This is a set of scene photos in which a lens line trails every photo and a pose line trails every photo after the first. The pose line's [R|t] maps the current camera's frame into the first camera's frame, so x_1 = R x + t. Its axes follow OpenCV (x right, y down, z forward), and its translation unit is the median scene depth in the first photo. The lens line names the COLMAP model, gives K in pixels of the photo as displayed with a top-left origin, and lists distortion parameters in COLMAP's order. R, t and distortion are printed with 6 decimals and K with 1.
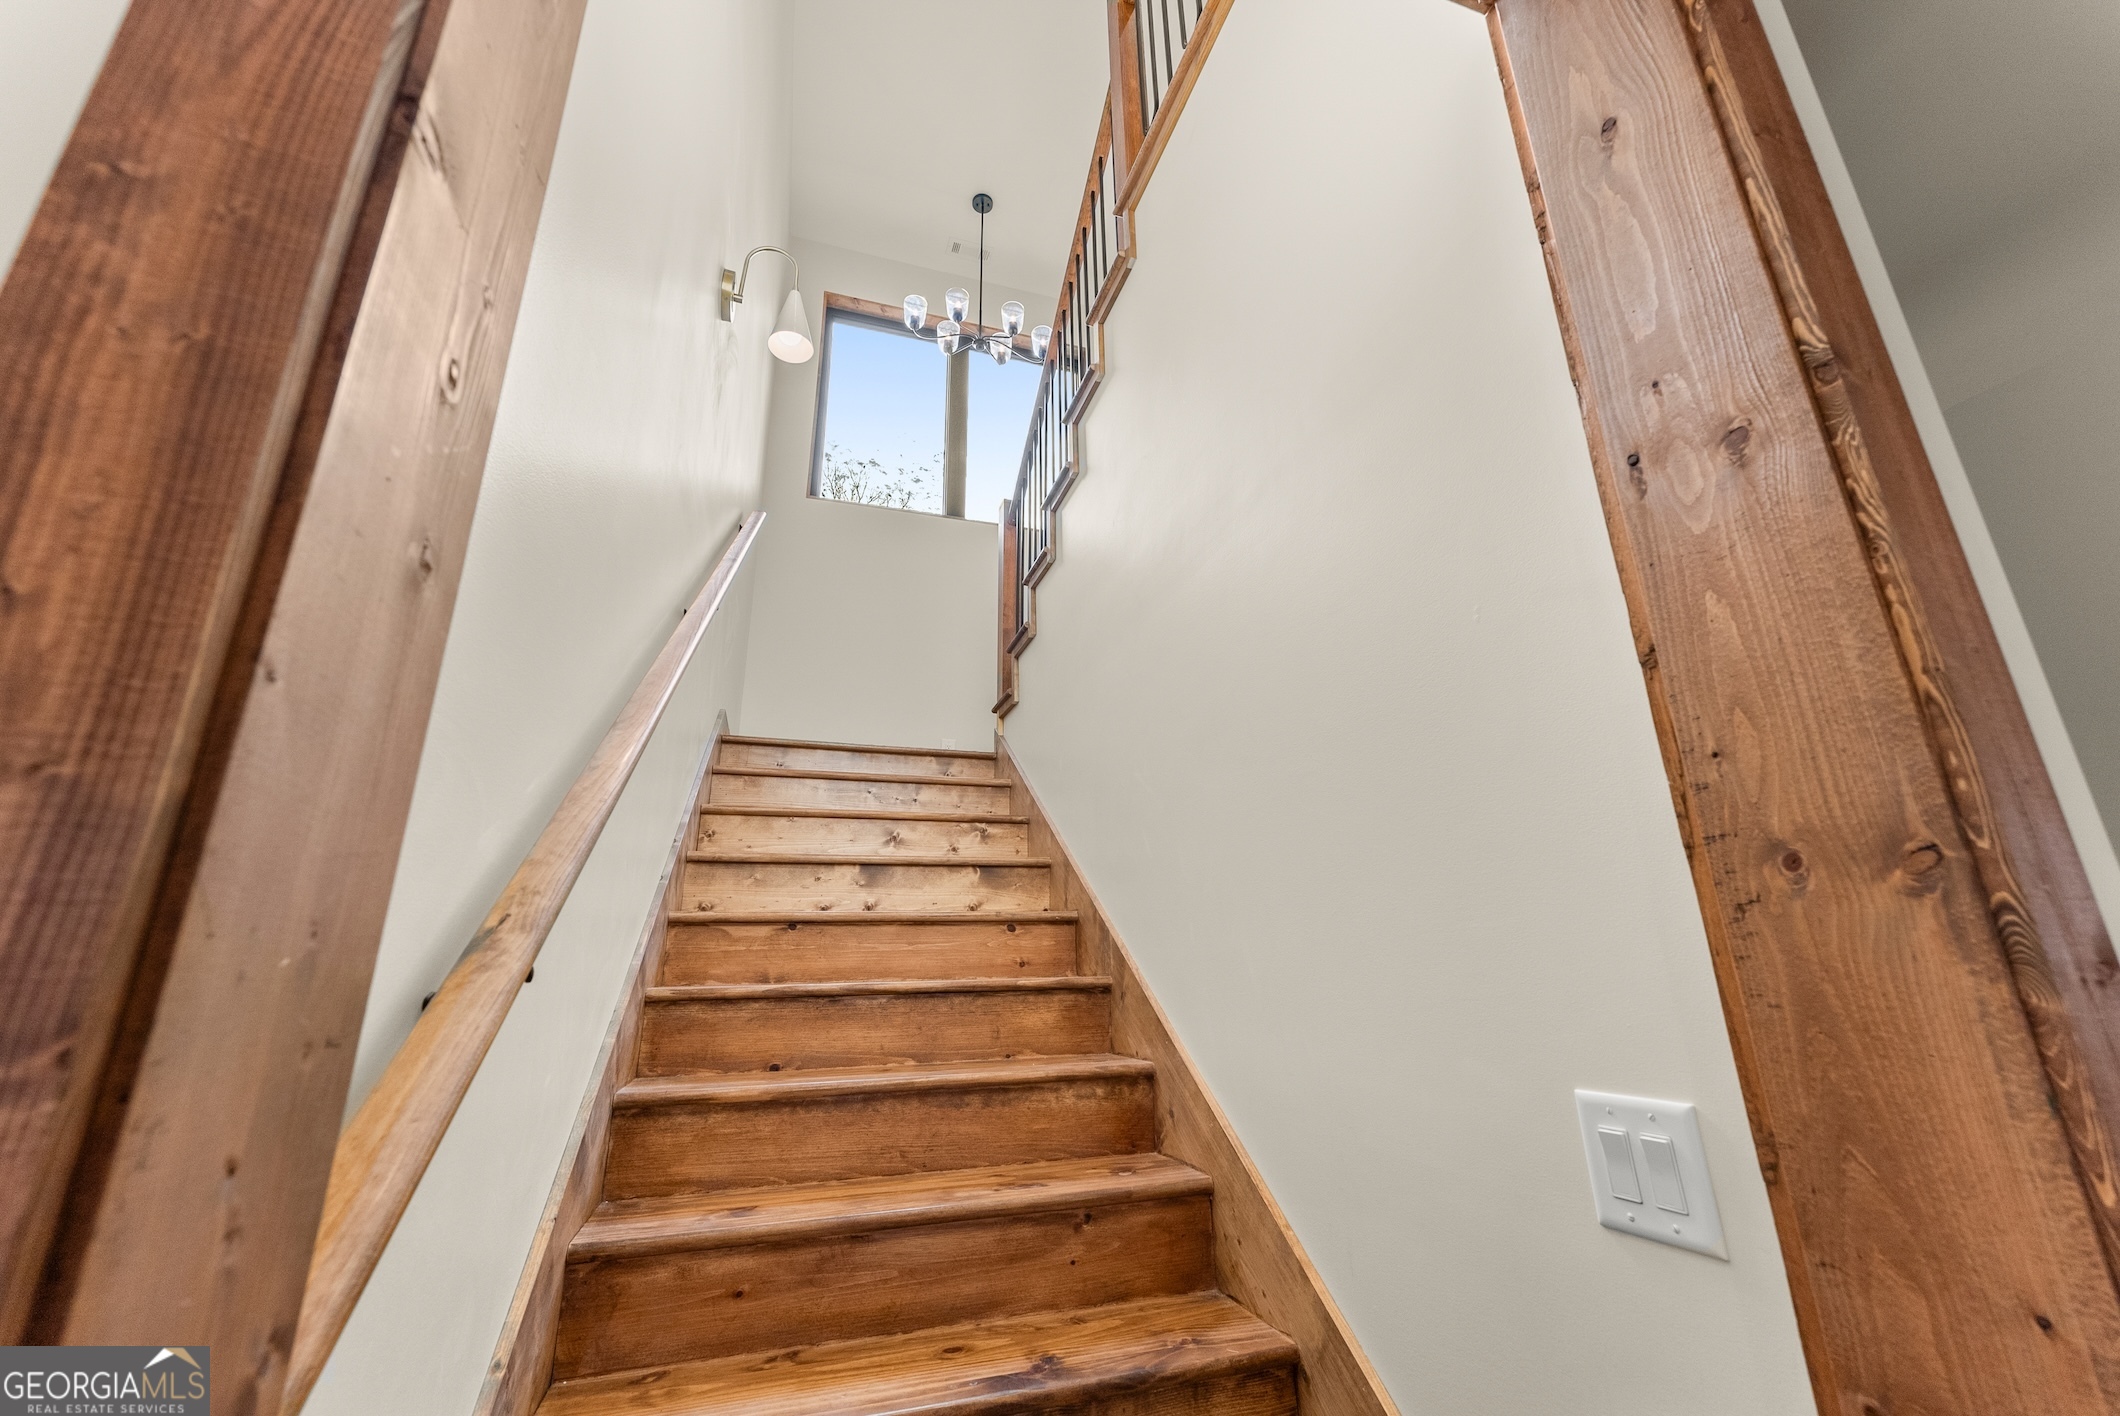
lens RADIAL K [[854.7, 0, 1051.9], [0, 854.7, 711.4], [0, 0, 1]] dist [0.003004, -0.000497]
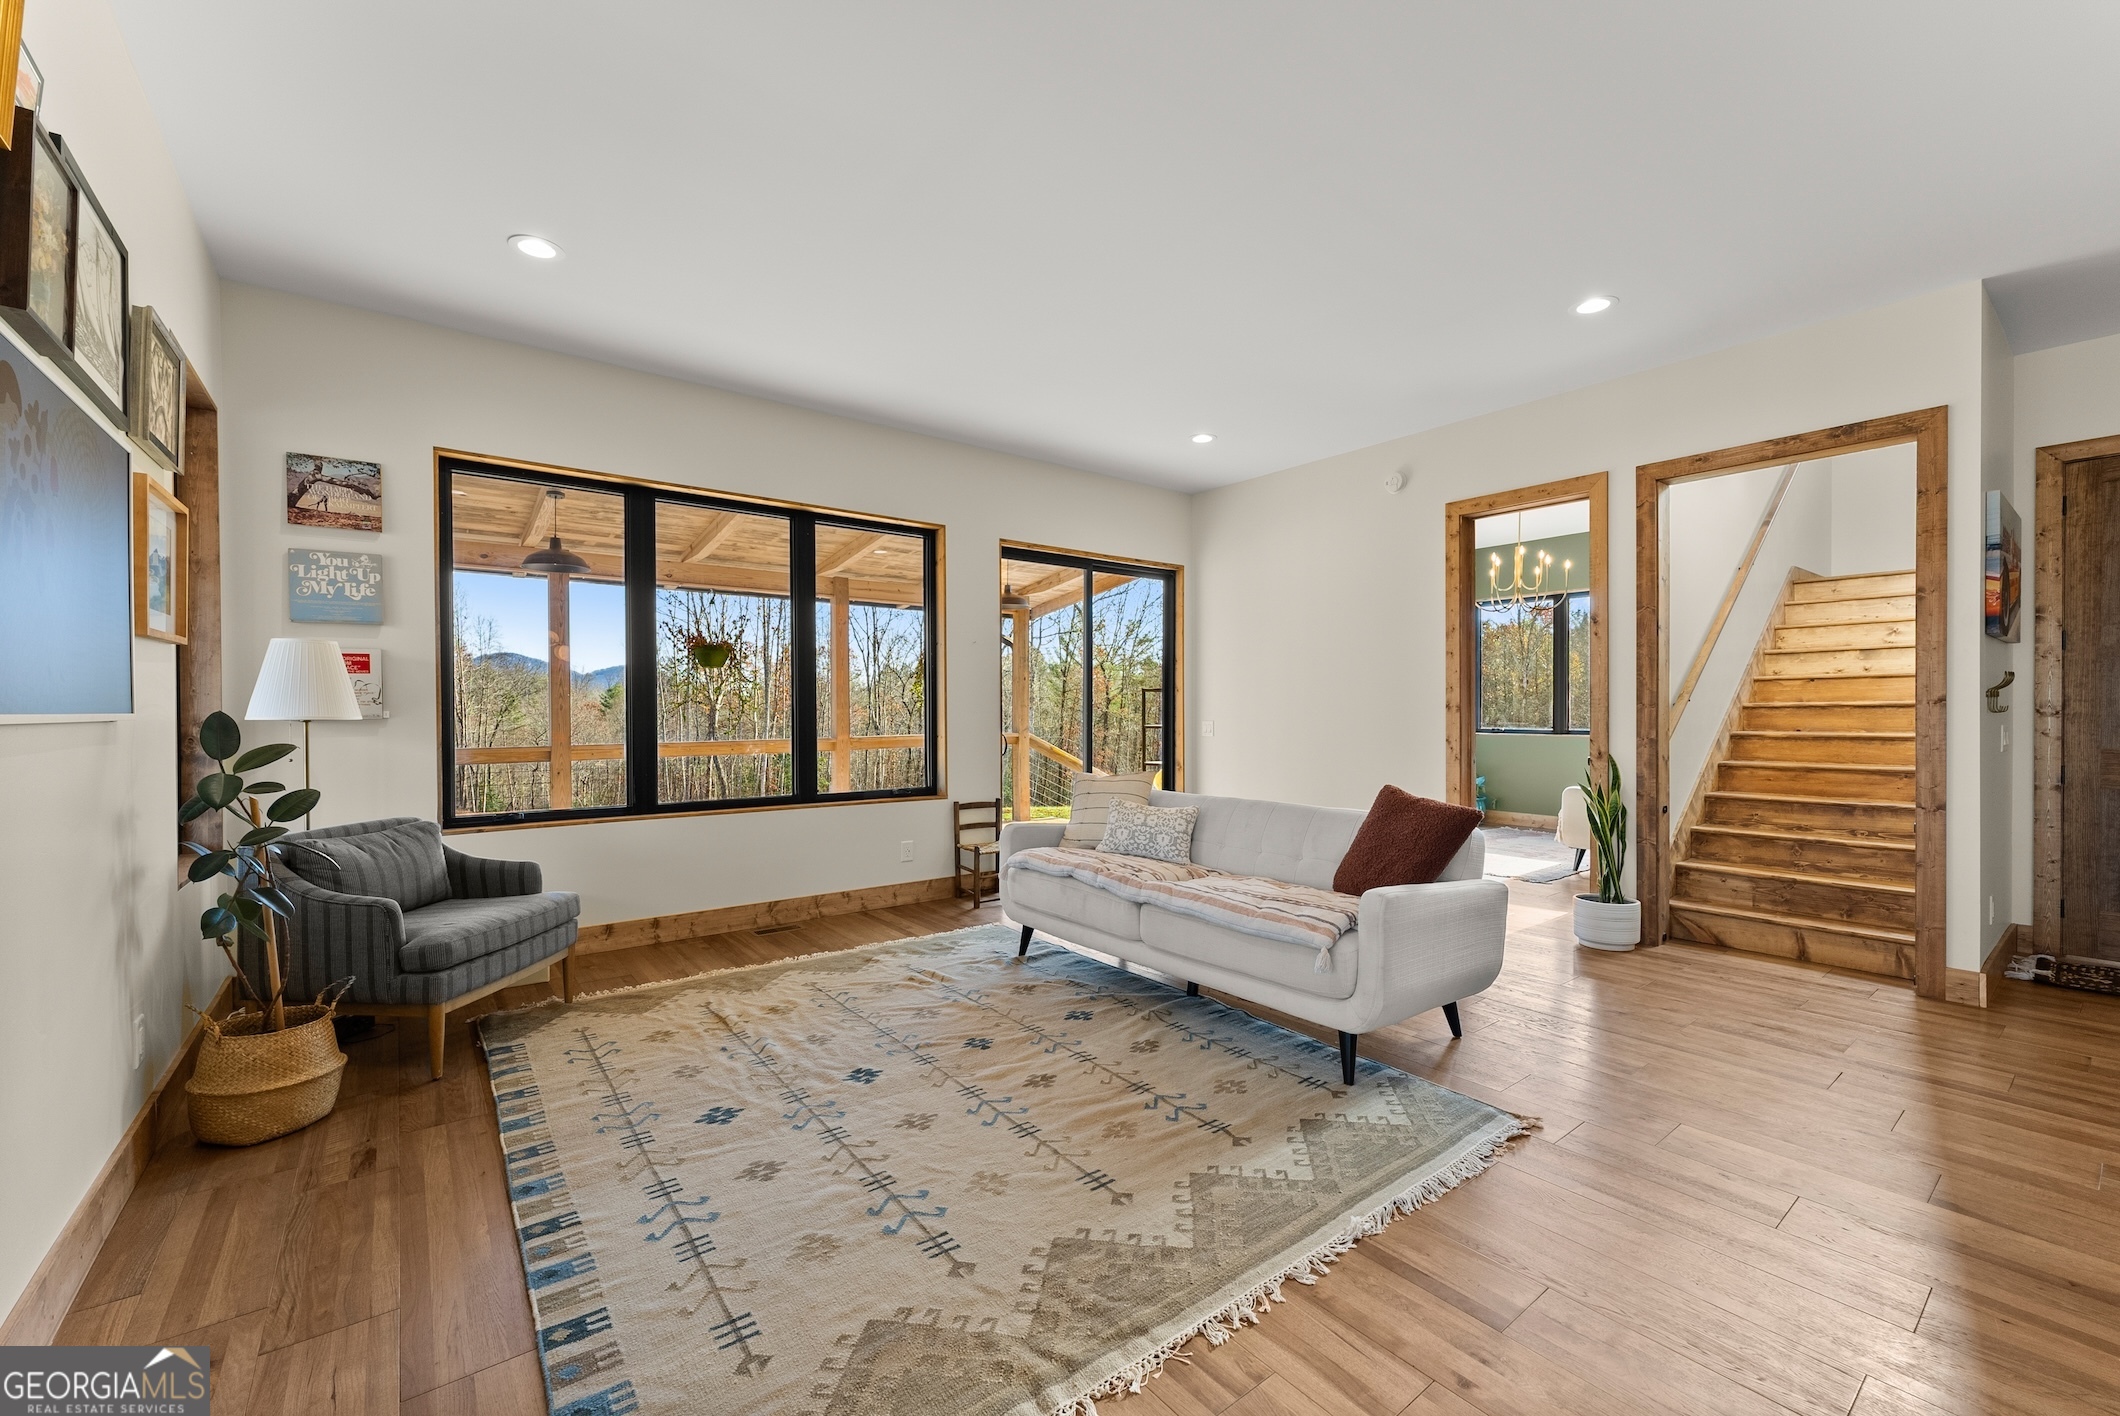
lens RADIAL K [[854.7, 0, 1062.6], [0, 854.7, 710.0], [0, 0, 1]] dist [0.003004, -0.000497]
pose [[0.349421, 0.018292, -0.936787, 1.680752], [0.280518, 0.951907, 0.123221, -0.775758], [0.893988, -0.305842, 0.327485, -2.376557]]
